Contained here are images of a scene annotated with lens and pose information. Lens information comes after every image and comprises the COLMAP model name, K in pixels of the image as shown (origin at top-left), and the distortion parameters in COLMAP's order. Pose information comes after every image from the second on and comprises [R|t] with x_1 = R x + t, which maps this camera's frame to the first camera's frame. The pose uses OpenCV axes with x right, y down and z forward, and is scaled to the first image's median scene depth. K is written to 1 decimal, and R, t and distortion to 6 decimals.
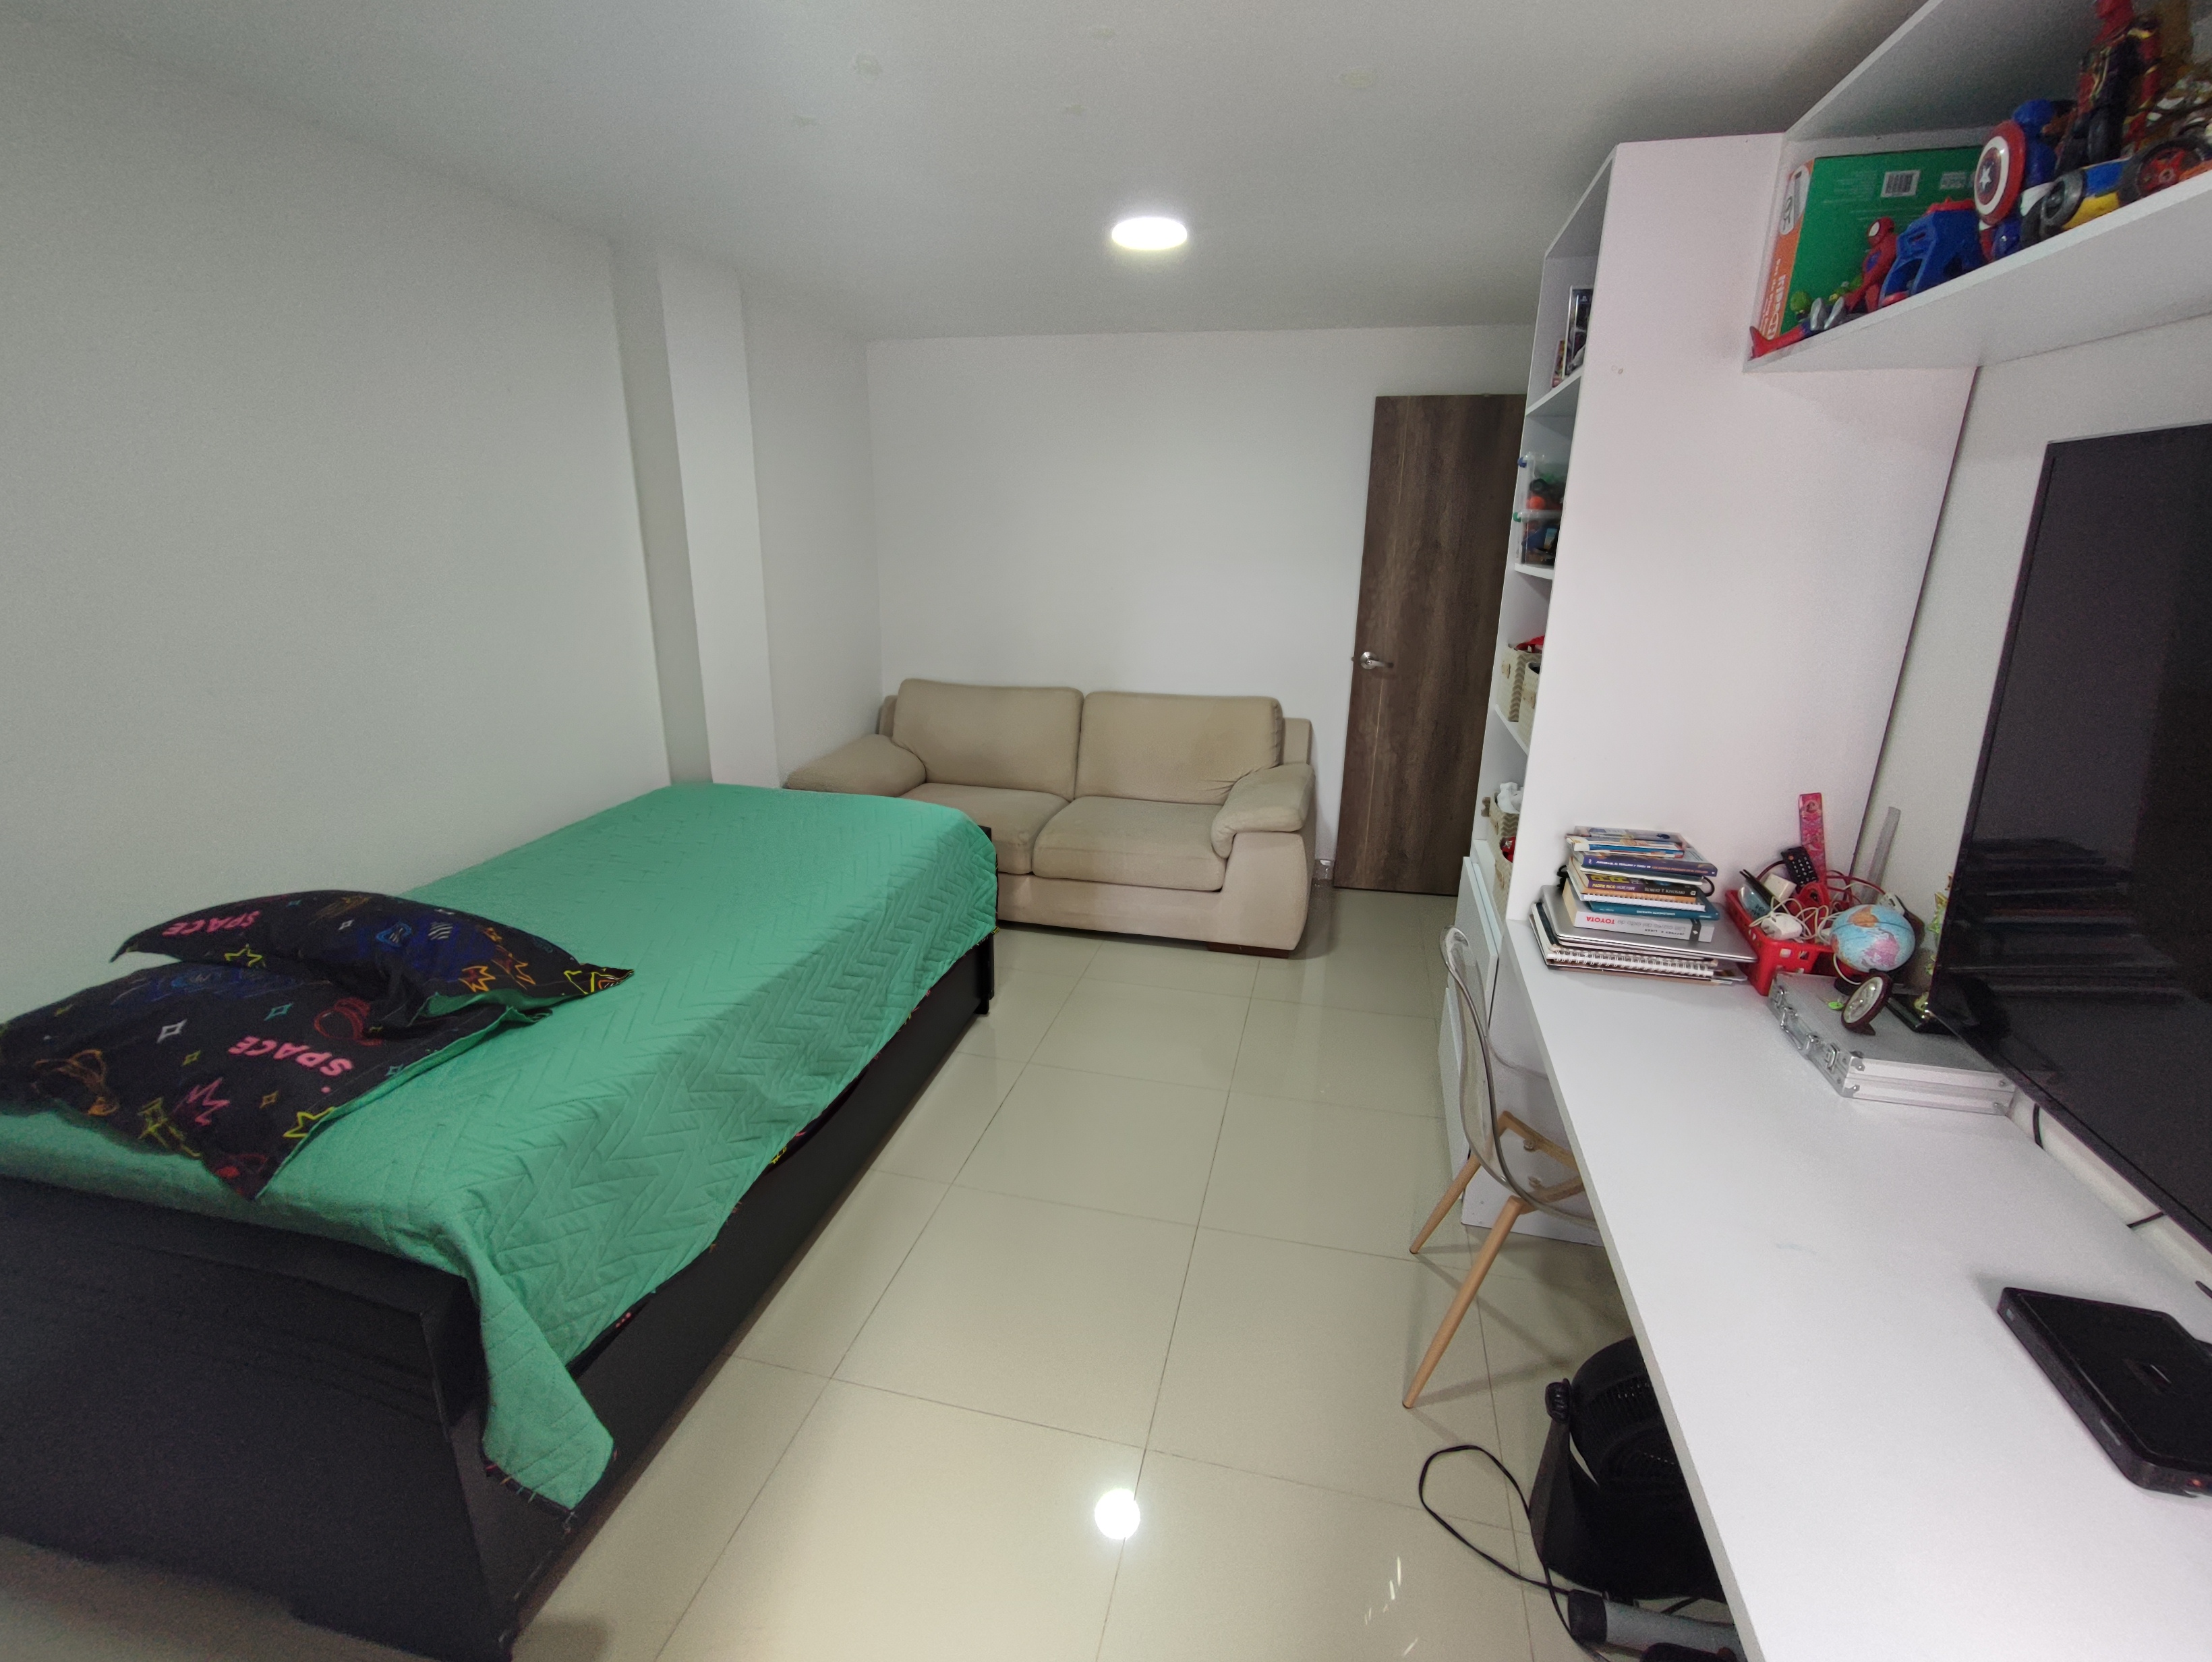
lens RADIAL K [[1005.8, 0, 1108.1], [0, 1005.8, 828.0], [0, 0, 1]] dist [0.020235, 0.000226]
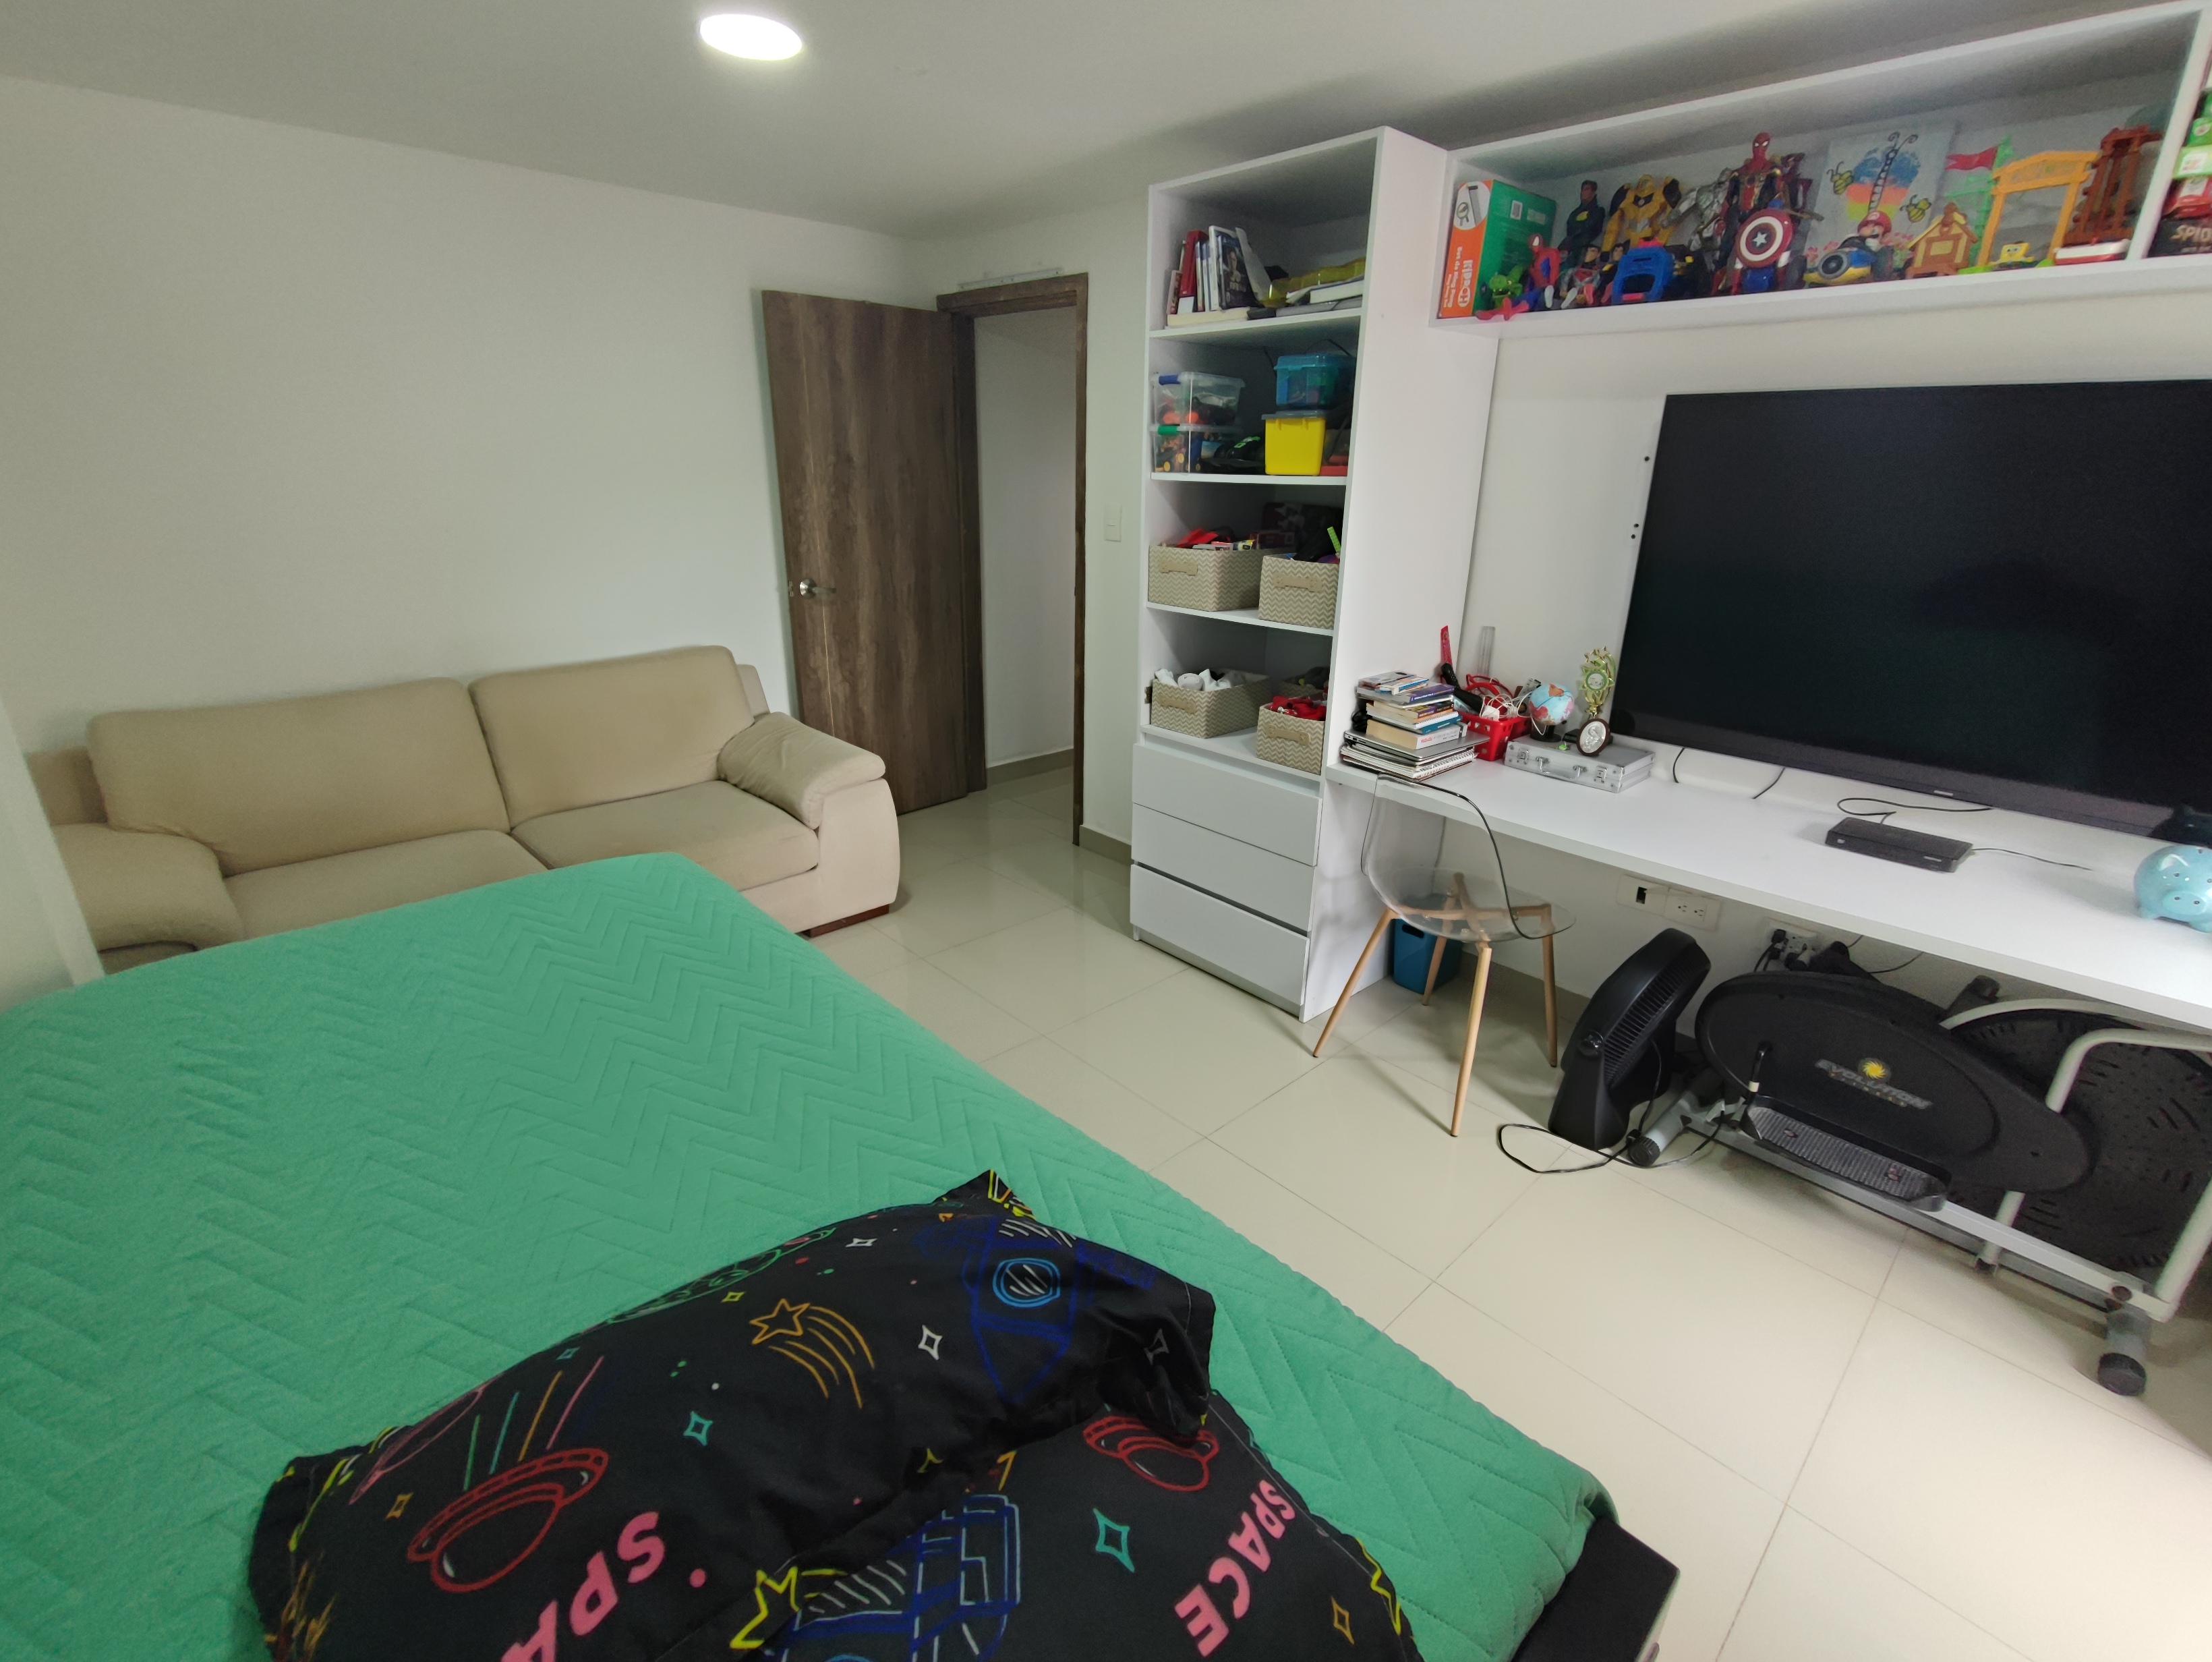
lens RADIAL K [[1012.4, 0, 1106.0], [0, 1012.4, 831.0], [0, 0, 1]] dist [-0.005731, 0.006755]
pose [[0.549399, -0.294107, 0.782088, -0.394871], [0.234240, 0.952684, 0.193712, -0.072893], [-0.802055, 0.076771, 0.592295, 0.262019]]
